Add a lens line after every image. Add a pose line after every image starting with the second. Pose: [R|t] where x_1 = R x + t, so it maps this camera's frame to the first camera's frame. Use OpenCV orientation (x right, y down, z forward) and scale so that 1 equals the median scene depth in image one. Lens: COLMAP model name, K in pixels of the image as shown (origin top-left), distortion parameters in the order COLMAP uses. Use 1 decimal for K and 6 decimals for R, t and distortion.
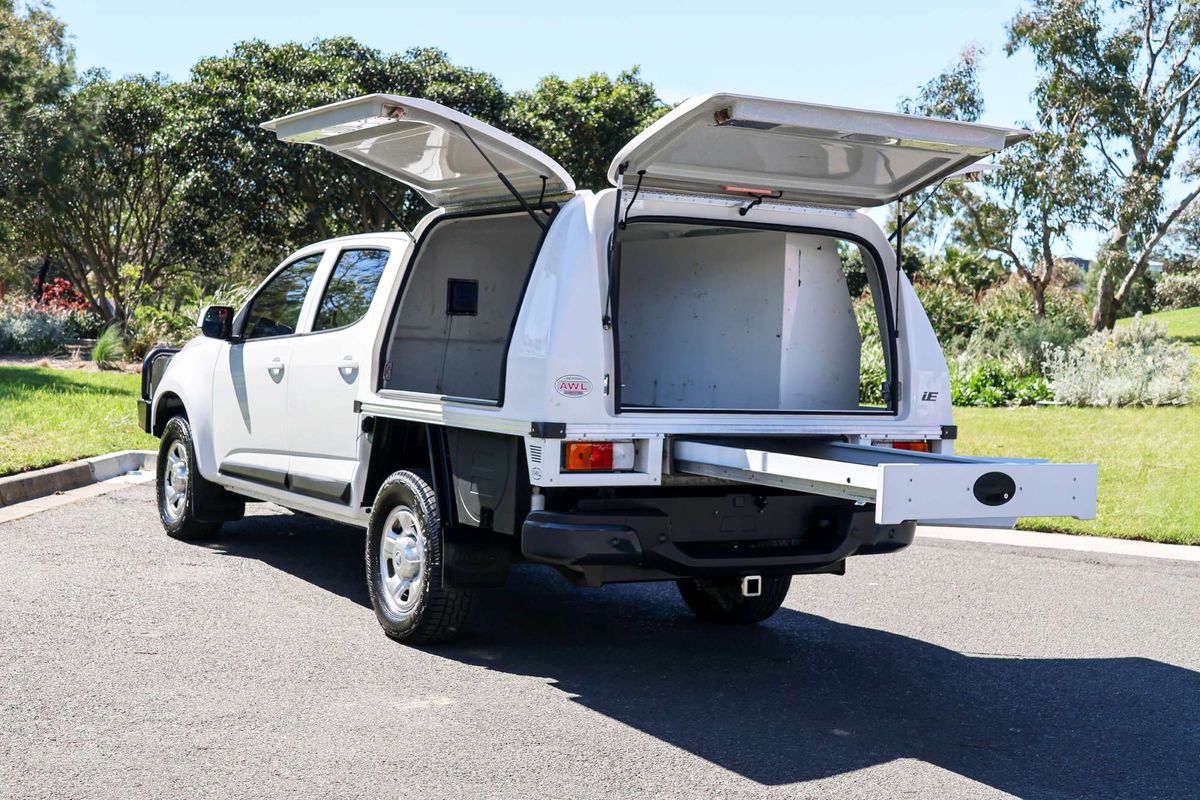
lens RADIAL K [[1634.7, 0, 600.0], [0, 1634.7, 400.0], [0, 0, 1]] dist [0.124504, 0.113627]
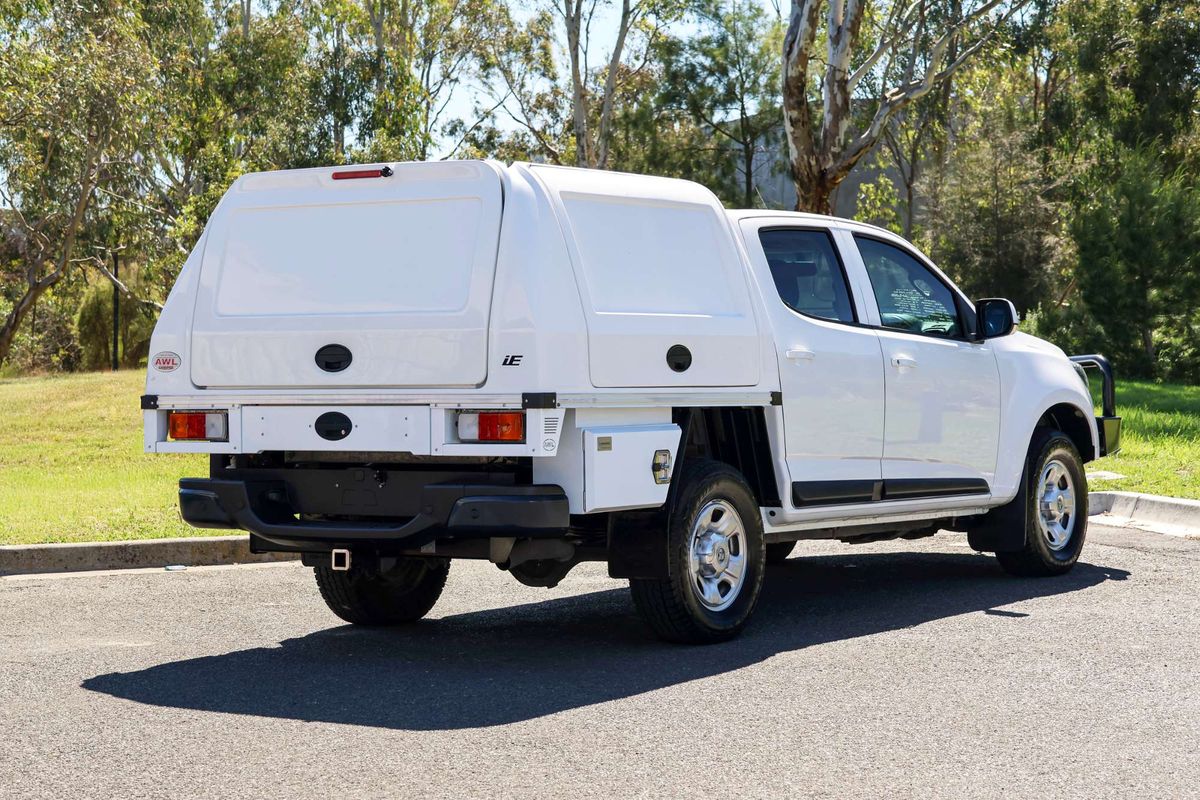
lens RADIAL K [[2585.1, 0, 600.0], [0, 2585.1, 400.0], [0, 0, 1]] dist [0.257131, 0.162968]
pose [[0.425989, -0.032134, -0.904158, 1.316078], [-0.007110, 0.999219, -0.038862, 0.064750], [0.904701, 0.022983, 0.425427, 0.400623]]
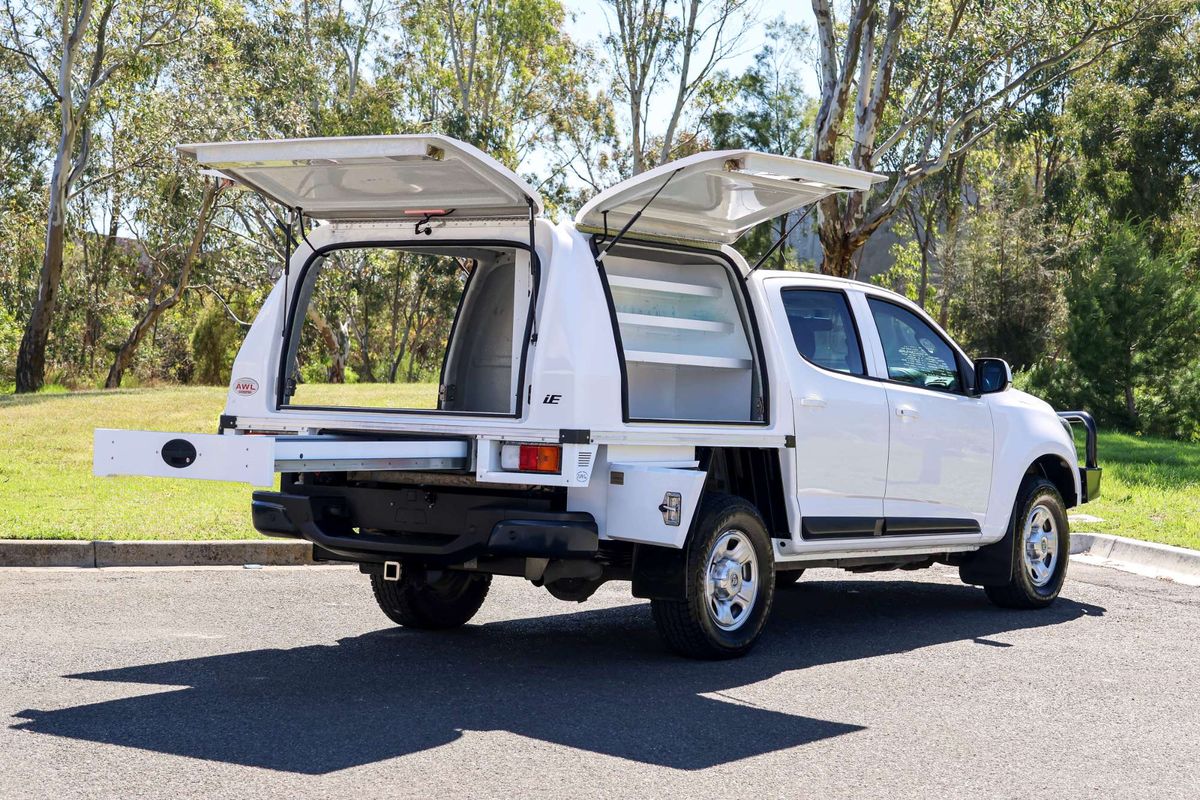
lens RADIAL K [[2264.3, 0, 588.3], [0, 2264.3, 402.0], [0, 0, 1]] dist [0.199563, 0.174680]
pose [[0.403830, -0.023642, -0.914529, 1.289002], [-0.049537, 0.997634, -0.047665, 0.056067], [0.913492, 0.064551, 0.401703, 0.422804]]
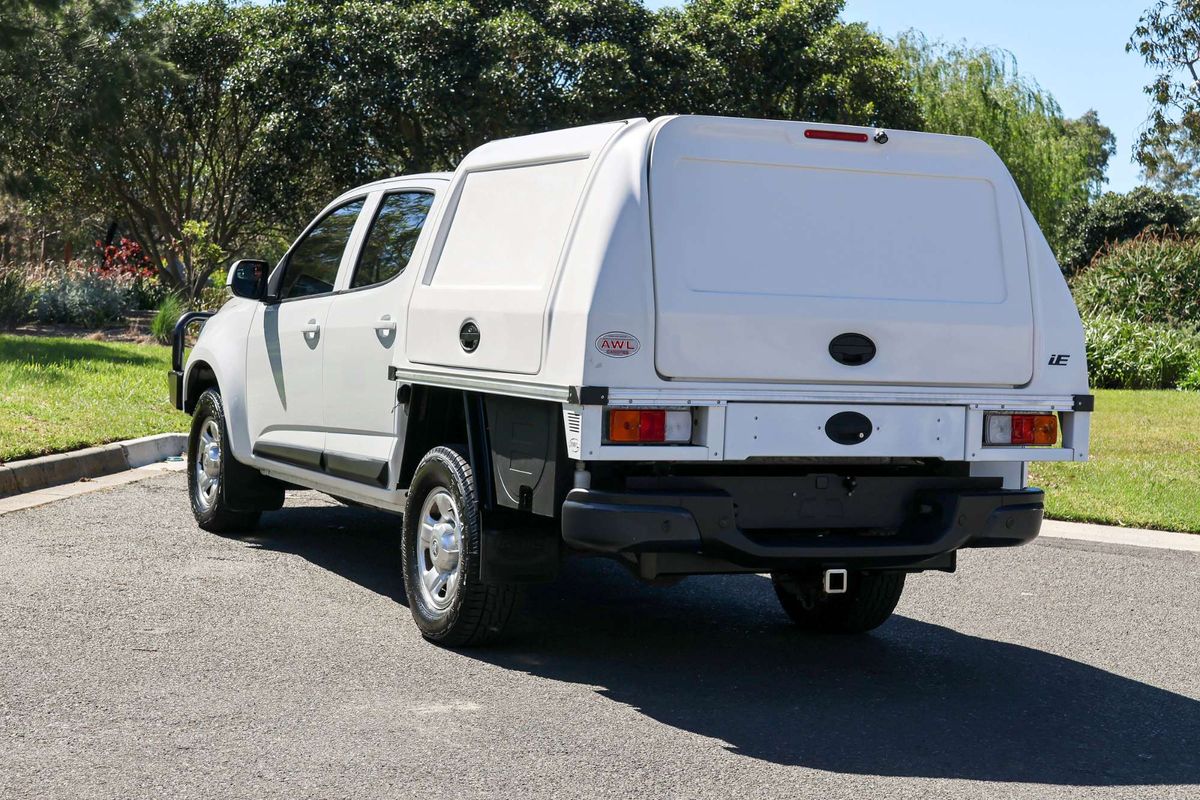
lens RADIAL K [[2003.6, 0, 595.4], [0, 2003.6, 398.4], [0, 0, 1]] dist [0.214902, 0.131208]
pose [[0.995728, 0.003181, -0.092278, 0.054281], [-0.002735, 0.999984, 0.004961, 0.011406], [0.092292, -0.004687, 0.995721, -0.044003]]
